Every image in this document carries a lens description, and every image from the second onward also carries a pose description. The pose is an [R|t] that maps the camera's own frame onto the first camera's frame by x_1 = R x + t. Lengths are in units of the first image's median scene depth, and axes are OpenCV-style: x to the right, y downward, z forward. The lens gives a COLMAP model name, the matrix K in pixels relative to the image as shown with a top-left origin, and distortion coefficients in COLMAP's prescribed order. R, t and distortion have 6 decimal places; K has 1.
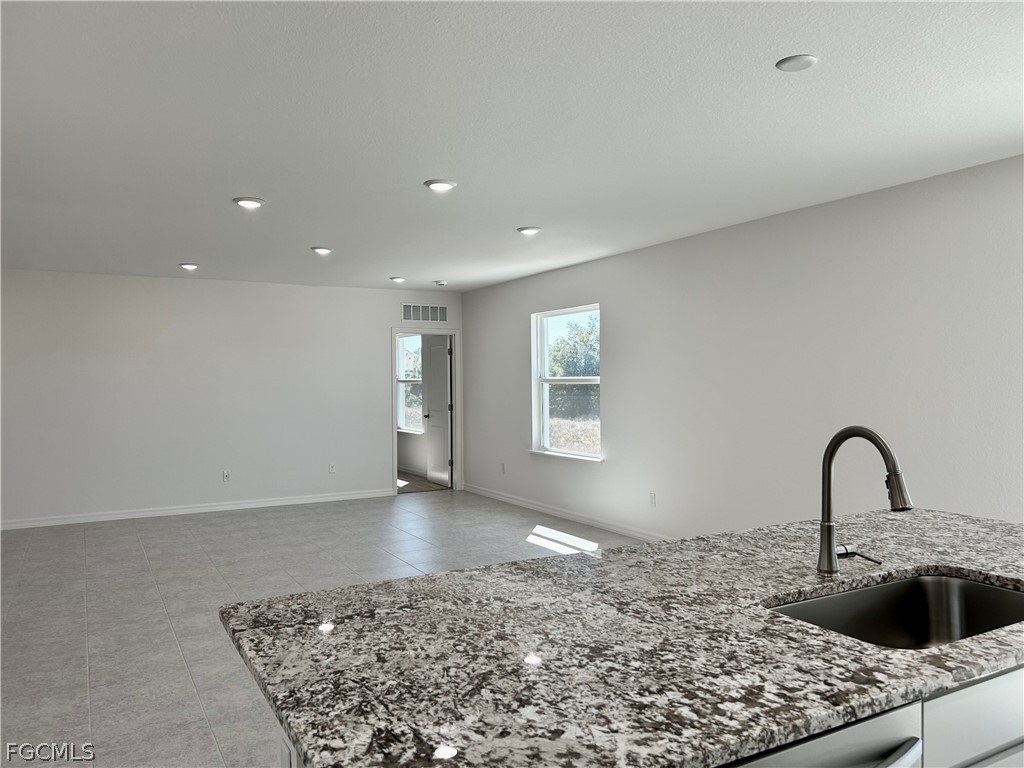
lens RADIAL K [[772.4, 0, 512.4], [0, 772.4, 387.7], [0, 0, 1]] dist [0.059159, -0.062212]
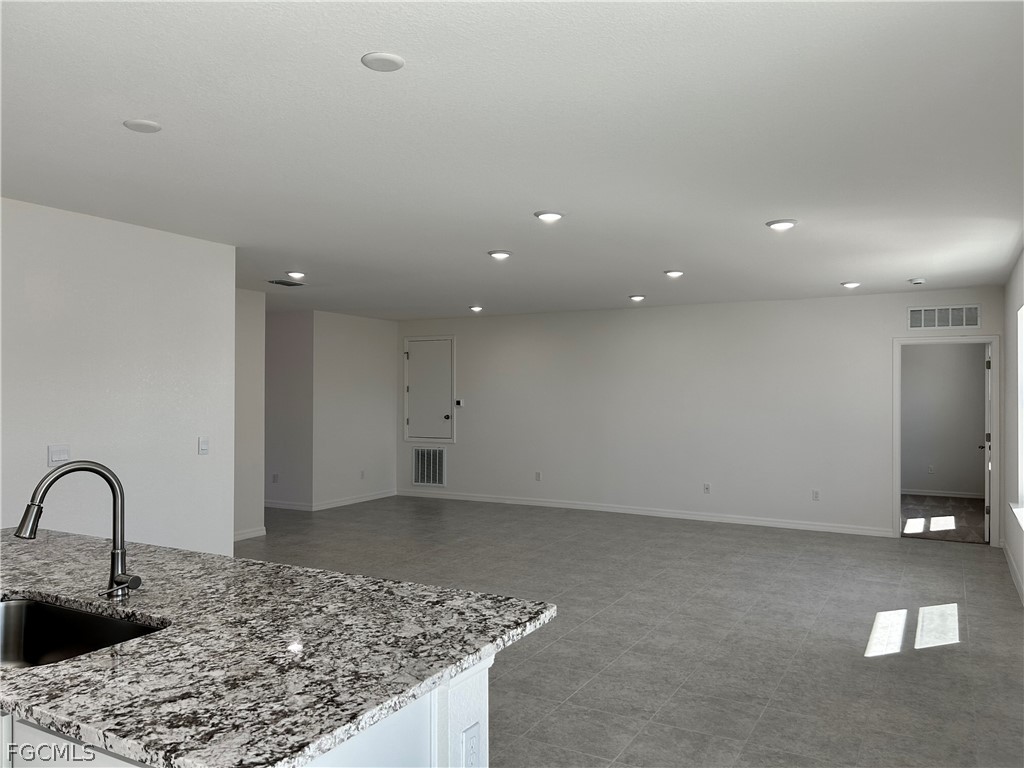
lens RADIAL K [[772.4, 0, 506.2], [0, 772.4, 387.6], [0, 0, 1]] dist [0.059159, -0.062212]
pose [[0.523281, 0.008015, -0.852123, 2.101482], [-0.019685, 0.999803, -0.002684, -0.077516], [0.851933, 0.018179, 0.523335, 1.162841]]
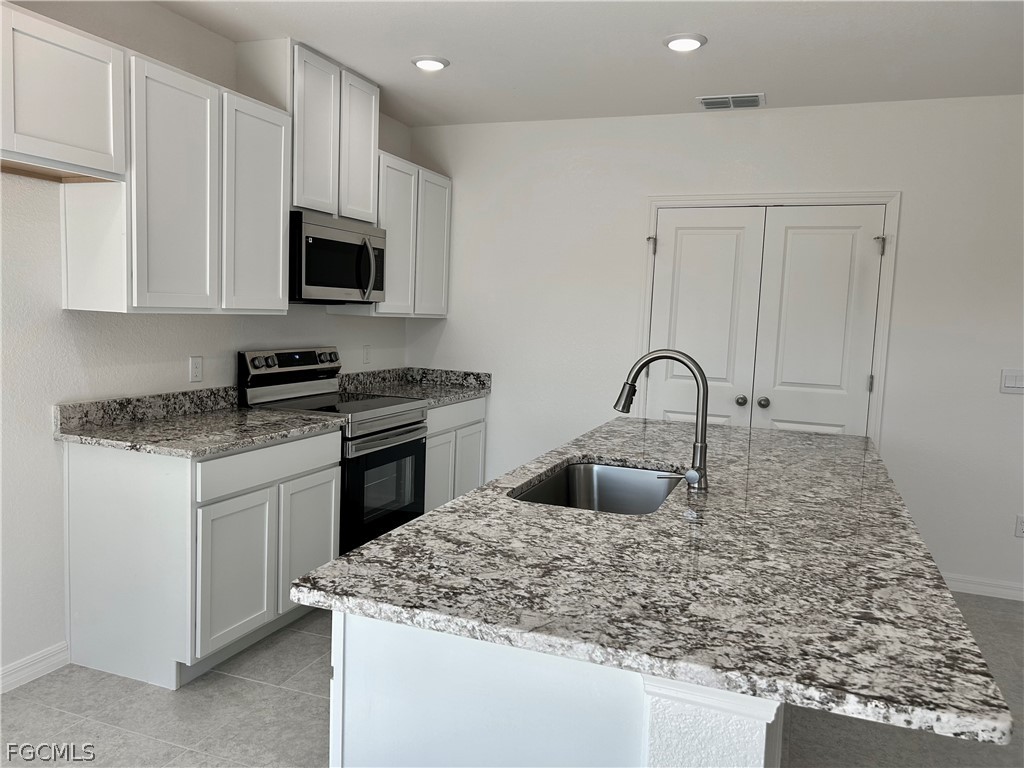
lens RADIAL K [[772.4, 0, 510.7], [0, 772.4, 384.7], [0, 0, 1]] dist [0.059159, -0.062212]
pose [[-0.768234, 0.044433, -0.638625, 1.681070], [-0.037231, 0.992799, 0.113863, -0.024770], [0.639086, 0.111250, -0.761047, 2.143035]]
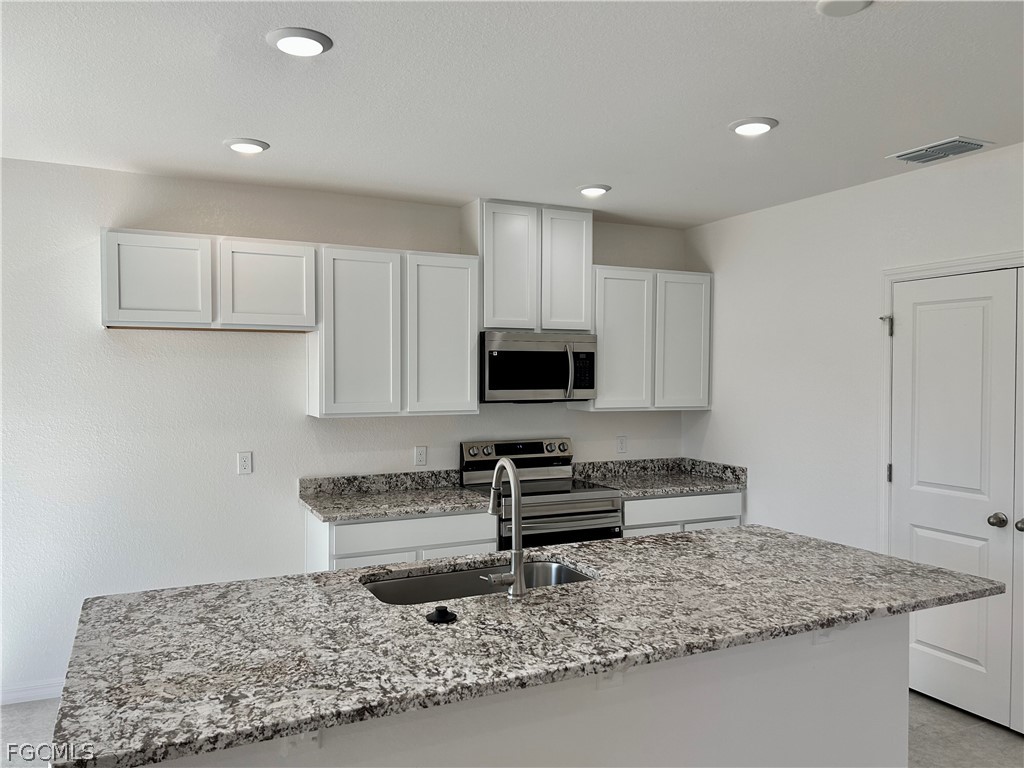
lens RADIAL K [[772.4, 0, 519.6], [0, 772.4, 387.9], [0, 0, 1]] dist [0.059159, -0.062212]
pose [[-0.998742, 0.008251, 0.049465, 0.451265], [0.009799, 0.999467, 0.031140, -0.123918], [-0.049181, 0.031585, -0.998290, 2.749074]]
